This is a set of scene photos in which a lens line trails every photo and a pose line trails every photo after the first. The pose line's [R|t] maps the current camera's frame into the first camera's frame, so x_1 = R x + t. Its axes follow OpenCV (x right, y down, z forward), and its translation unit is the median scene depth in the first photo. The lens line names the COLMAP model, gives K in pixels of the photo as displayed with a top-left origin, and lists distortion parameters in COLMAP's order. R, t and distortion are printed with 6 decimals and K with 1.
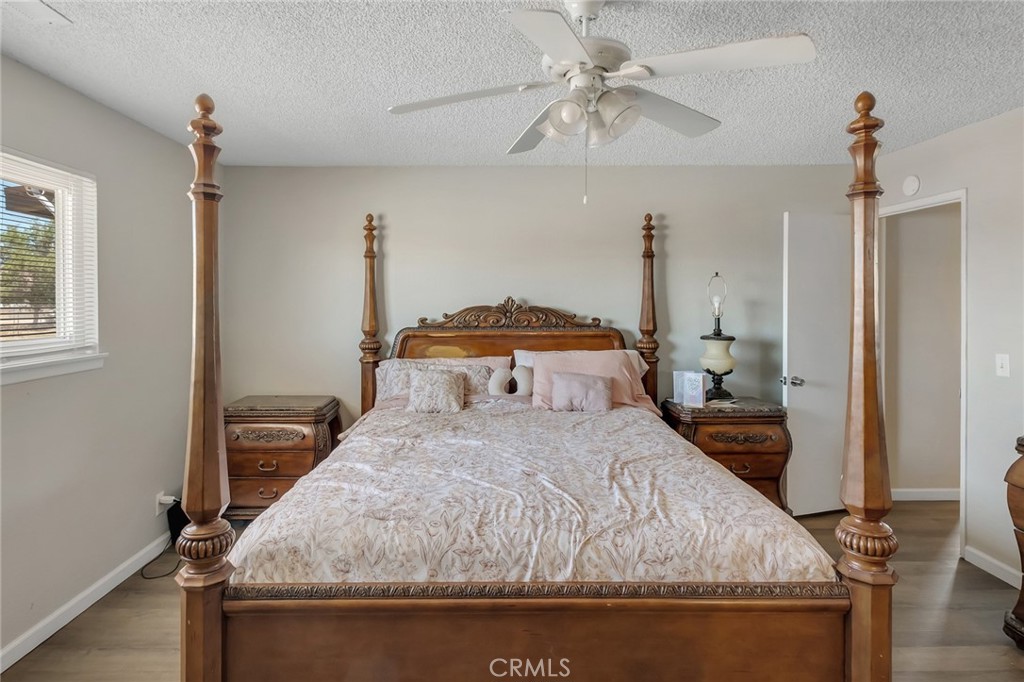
lens RADIAL K [[544.5, 0, 509.4], [0, 544.5, 308.8], [0, 0, 1]] dist [0.007856, 0.001195]
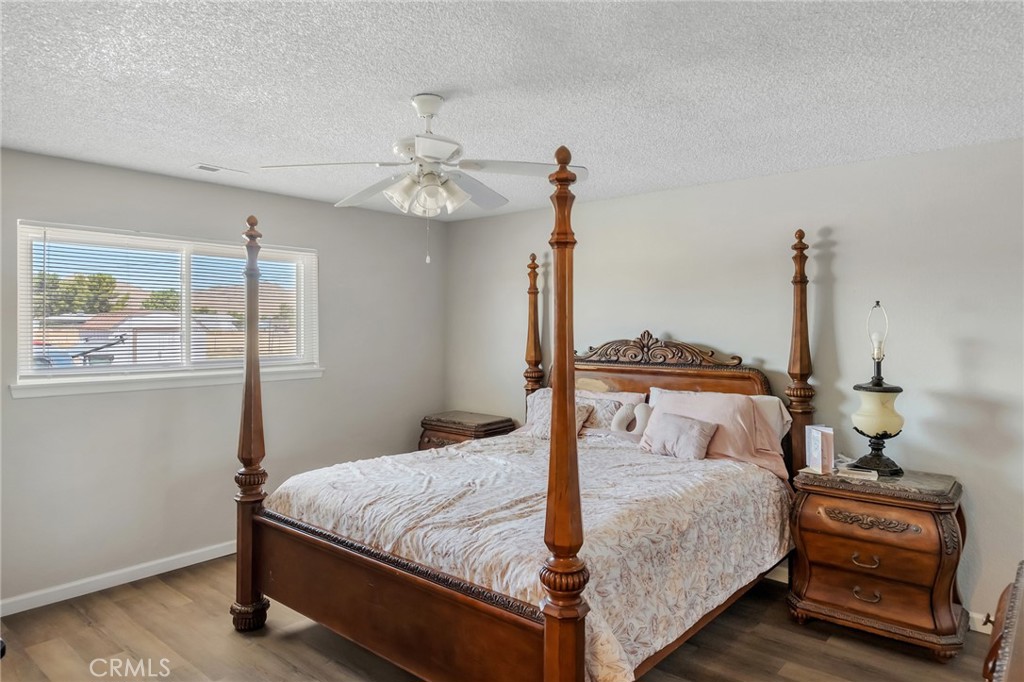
lens RADIAL K [[638.9, 0, 512.5], [0, 638.9, 332.0], [0, 0, 1]] dist [-0.005208, 0.000136]
pose [[0.762450, 0.010759, -0.646958, 0.551568], [-0.014746, 0.999891, -0.000749, -0.015953], [0.646879, 0.010111, 0.762525, 0.002496]]
